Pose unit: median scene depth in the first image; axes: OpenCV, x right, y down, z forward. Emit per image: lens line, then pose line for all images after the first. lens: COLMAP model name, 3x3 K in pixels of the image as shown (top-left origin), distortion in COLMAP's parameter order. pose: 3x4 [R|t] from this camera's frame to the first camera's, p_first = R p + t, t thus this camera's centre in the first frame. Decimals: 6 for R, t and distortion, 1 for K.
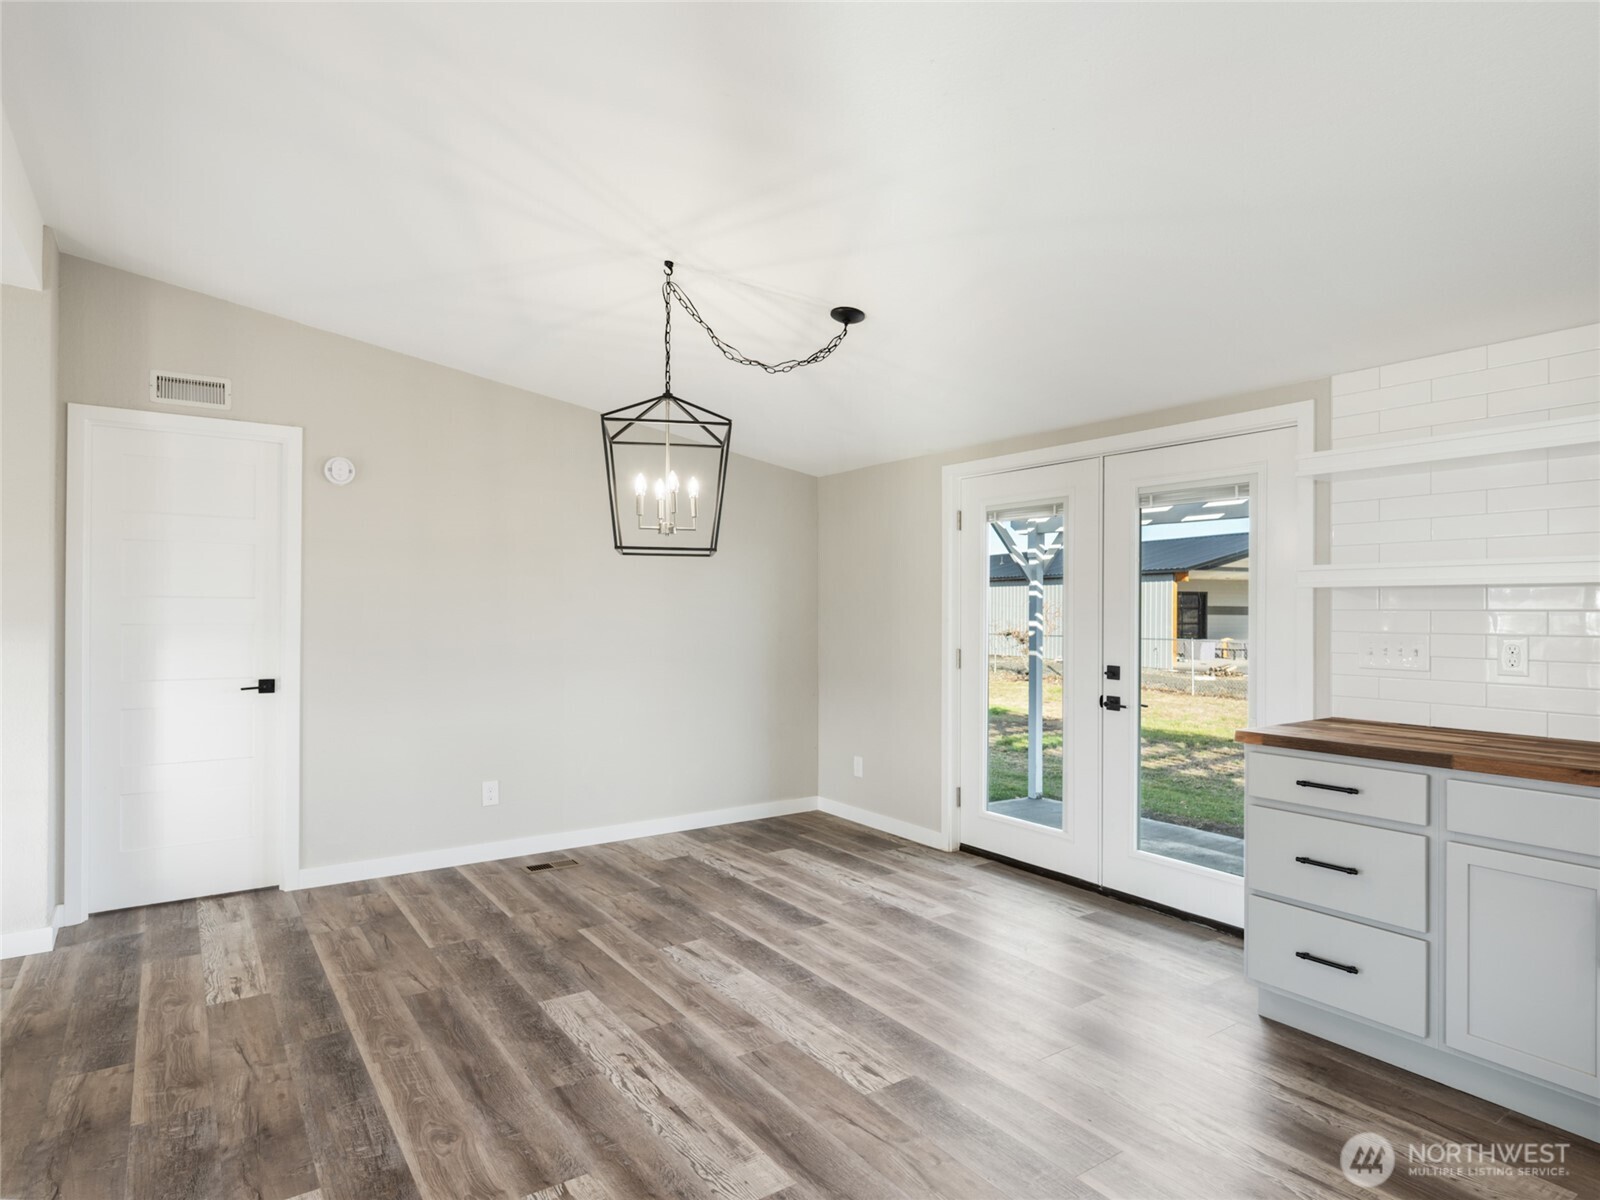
lens RADIAL K [[899.8, 0, 795.1], [0, 899.8, 606.1], [0, 0, 1]] dist [0.008003, -0.004112]
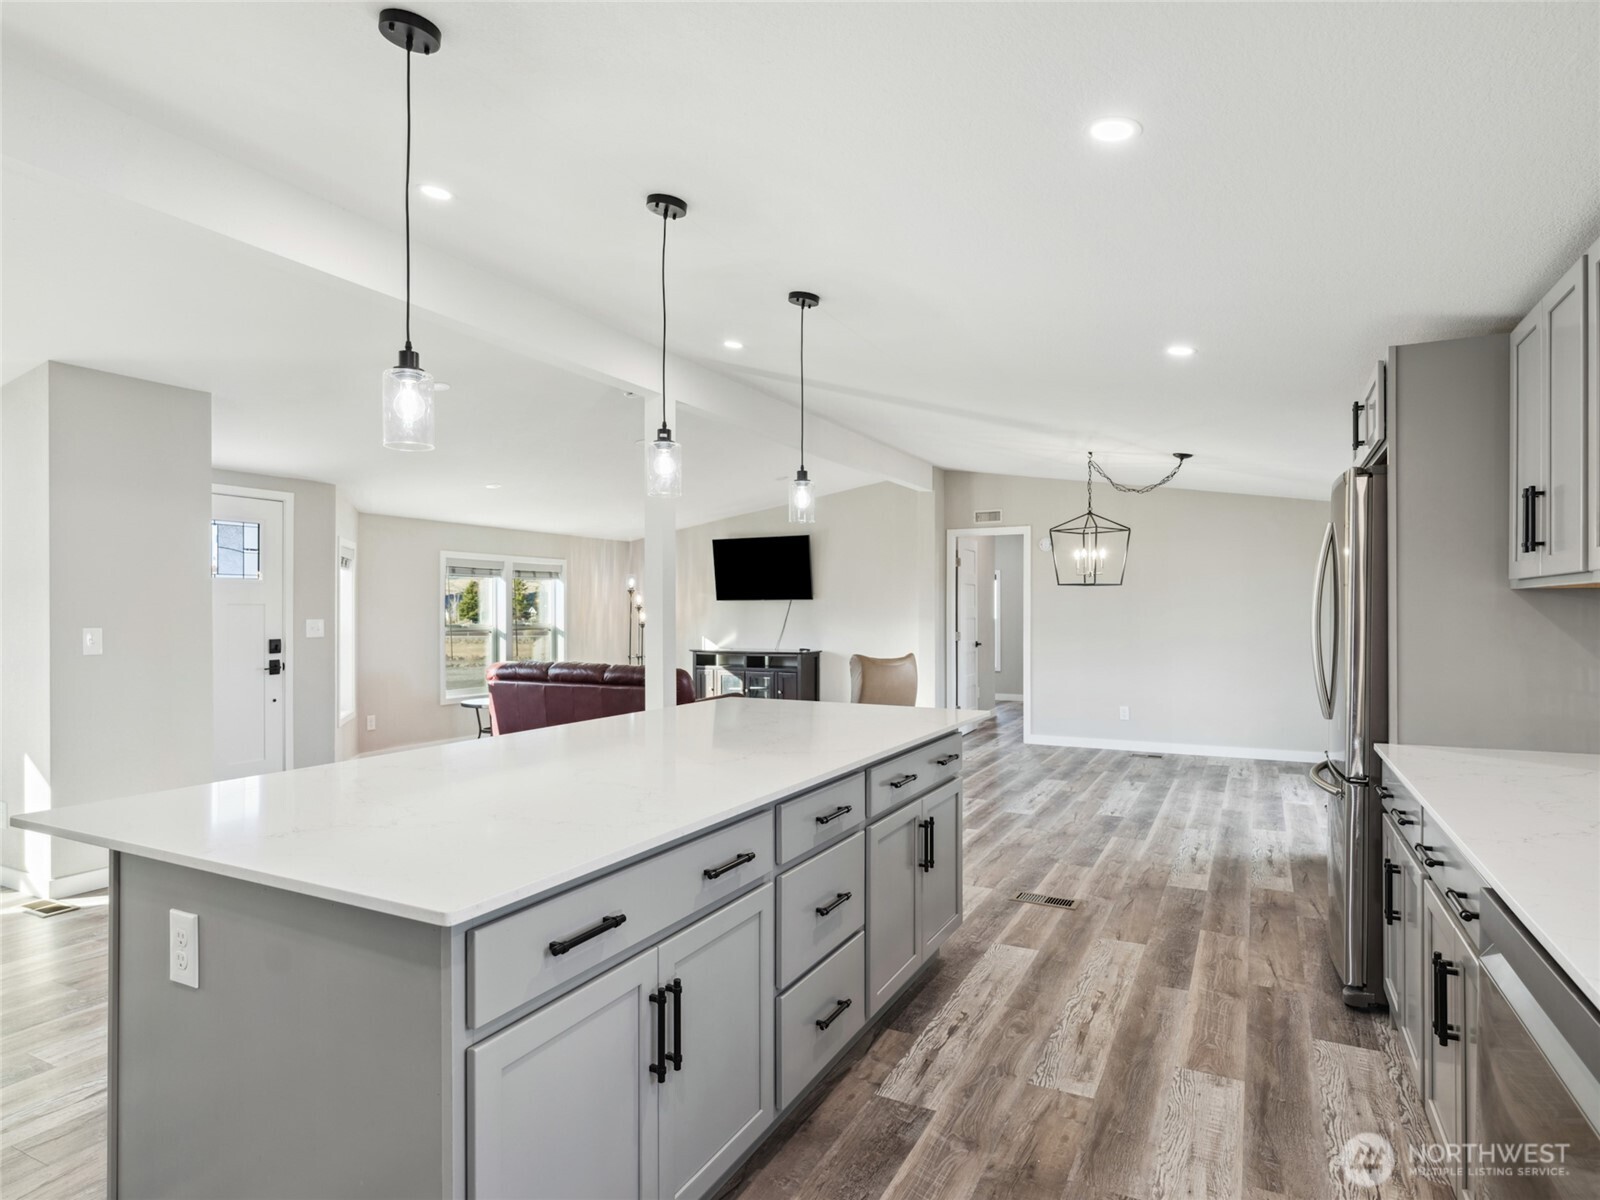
lens RADIAL K [[899.8, 0, 803.0], [0, 899.8, 632.7], [0, 0, 1]] dist [0.008003, -0.004112]
pose [[0.477849, 0.017477, -0.878268, 1.486747], [0.005362, 0.999725, 0.022811, 0.002863], [0.878425, -0.015610, 0.477624, -0.675582]]
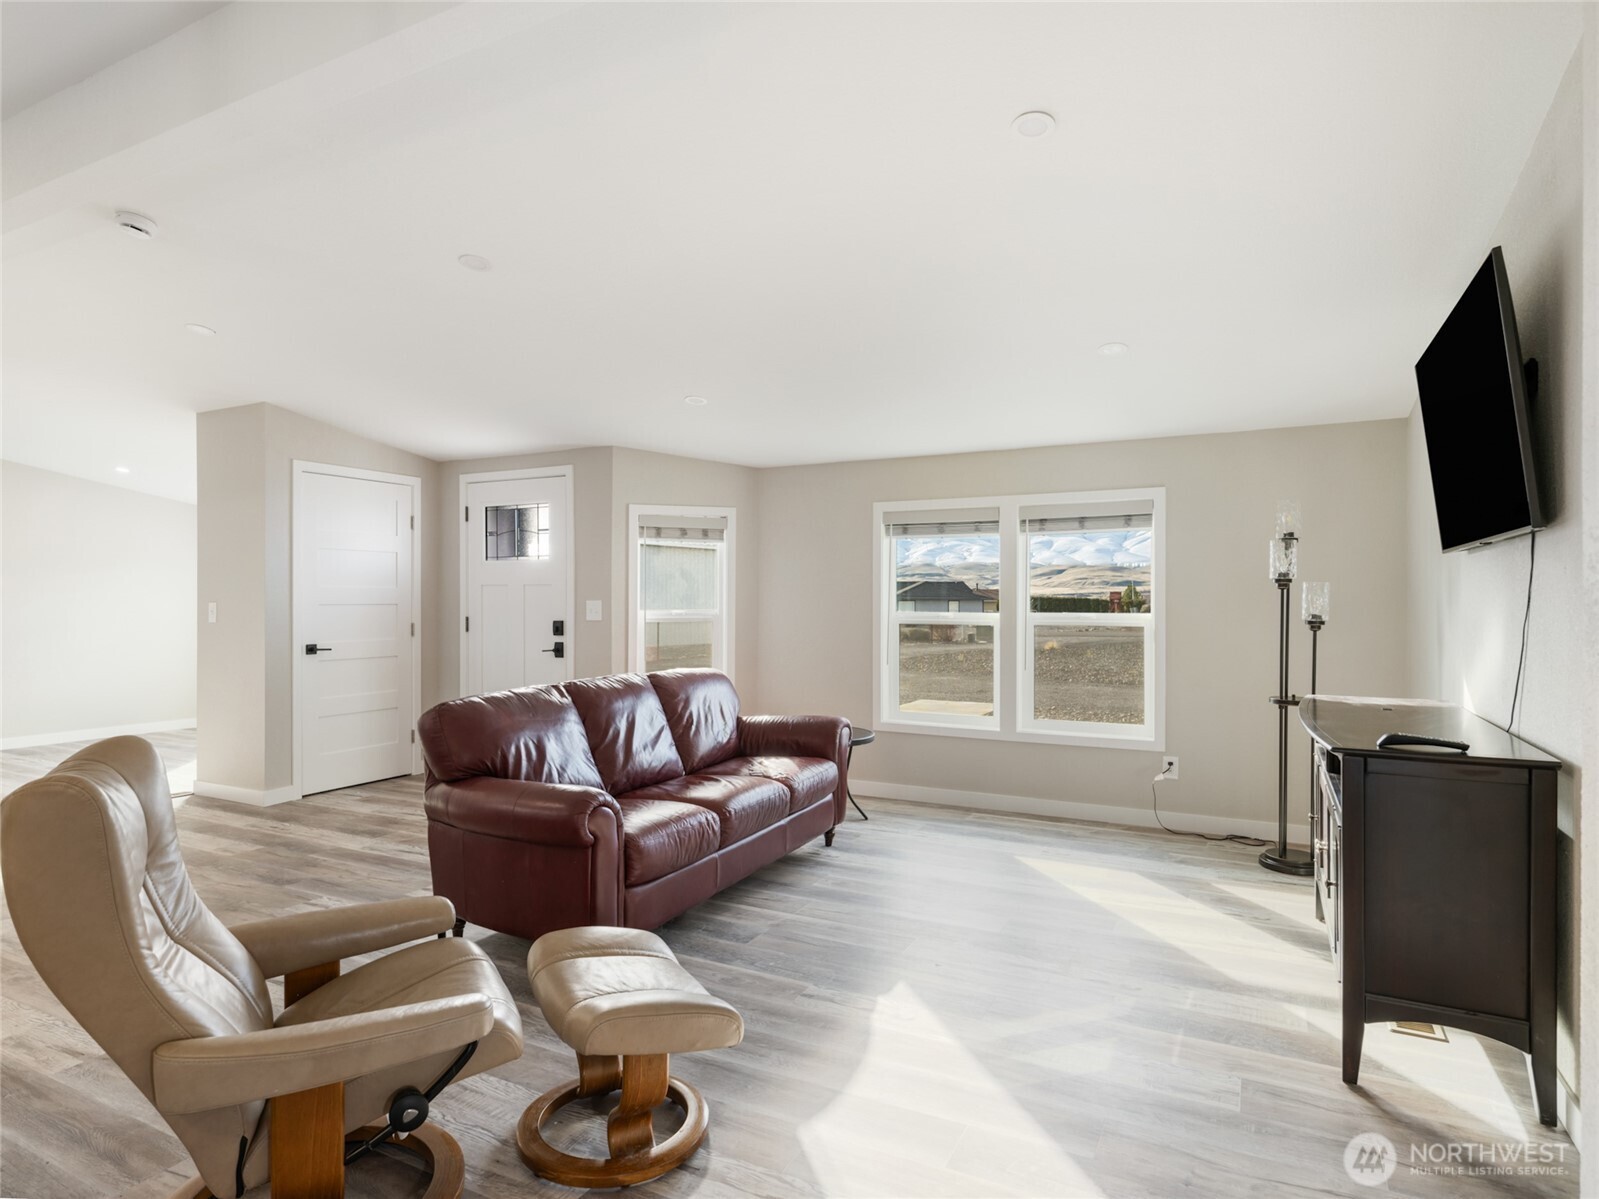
lens RADIAL K [[899.3, 0, 793.6], [0, 899.3, 605.1], [0, 0, 1]] dist [0.008003, -0.004112]
pose [[-0.886539, -0.003368, -0.462641, -0.529367], [-0.003883, 0.999992, 0.000160, 0.022352], [0.462637, 0.001938, -0.886546, 1.319307]]
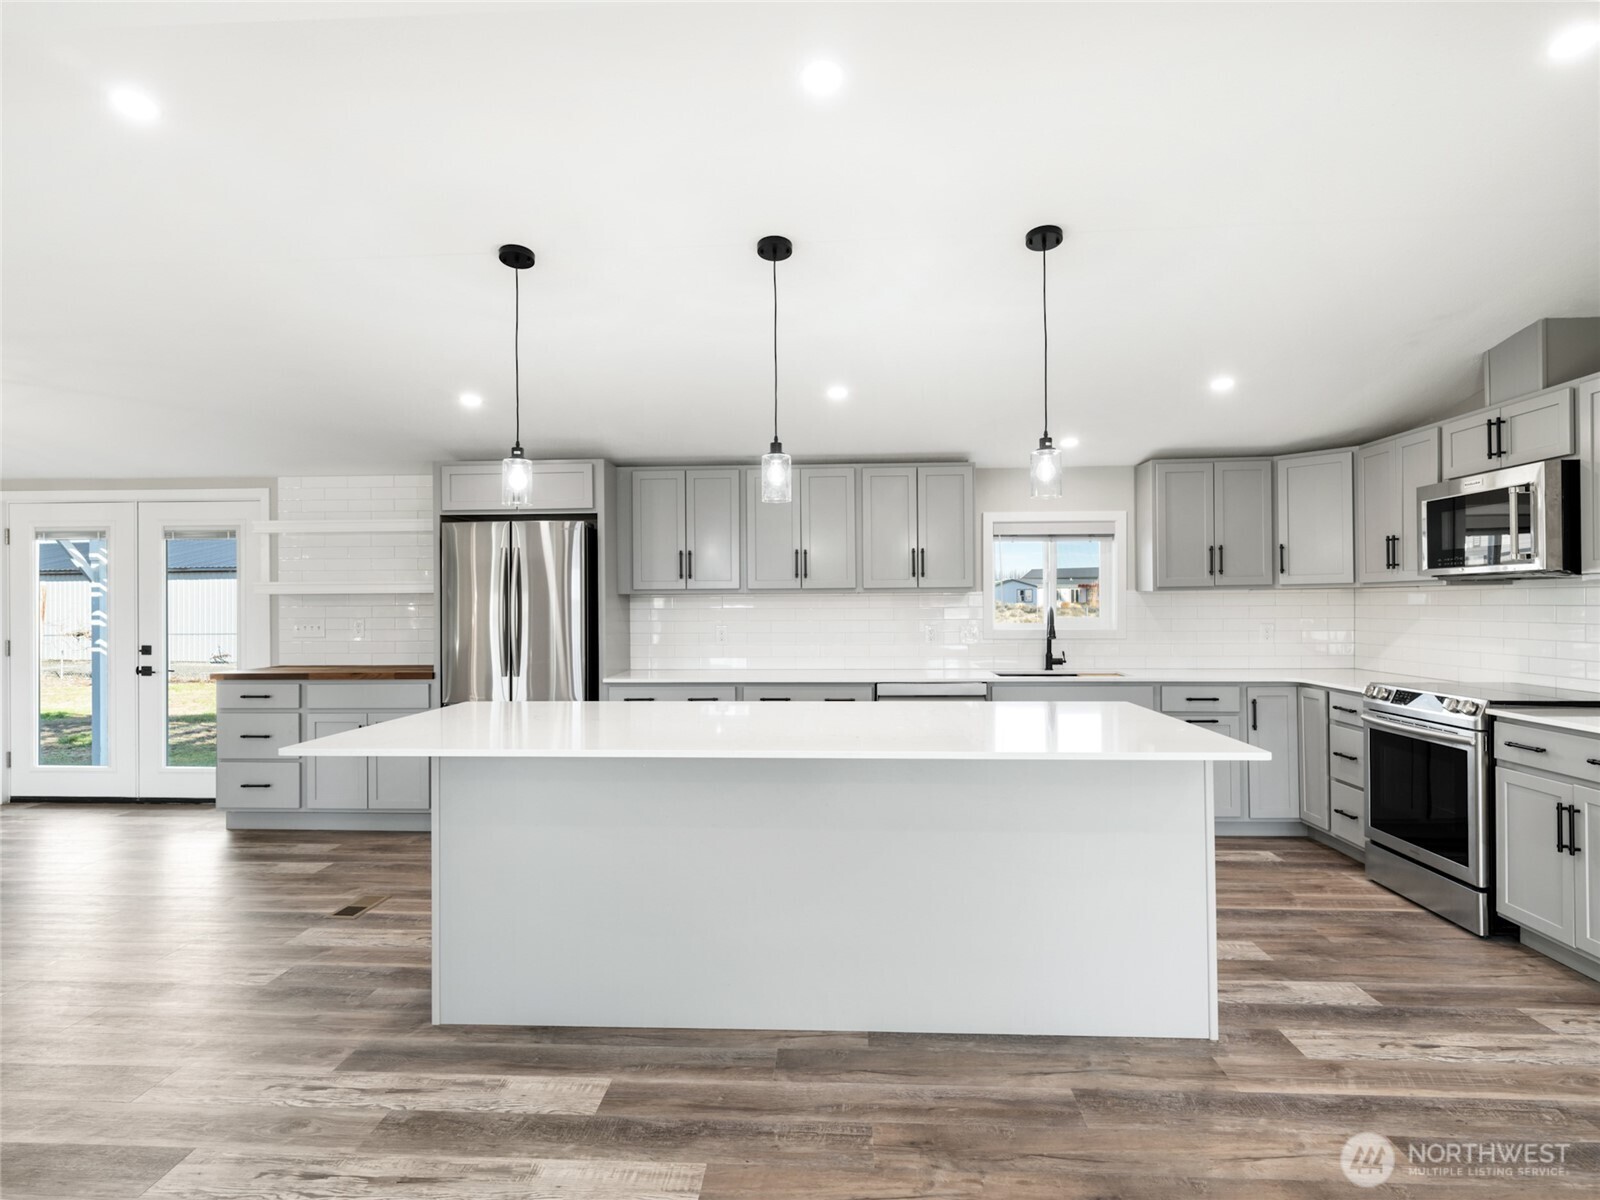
lens RADIAL K [[899.8, 0, 798.0], [0, 899.8, 600.5], [0, 0, 1]] dist [0.008003, -0.004112]
pose [[0.621929, -0.005356, 0.783055, -0.191632], [0.006917, 0.999975, 0.001346, -0.002685], [-0.783043, 0.004579, 0.621951, -1.038928]]
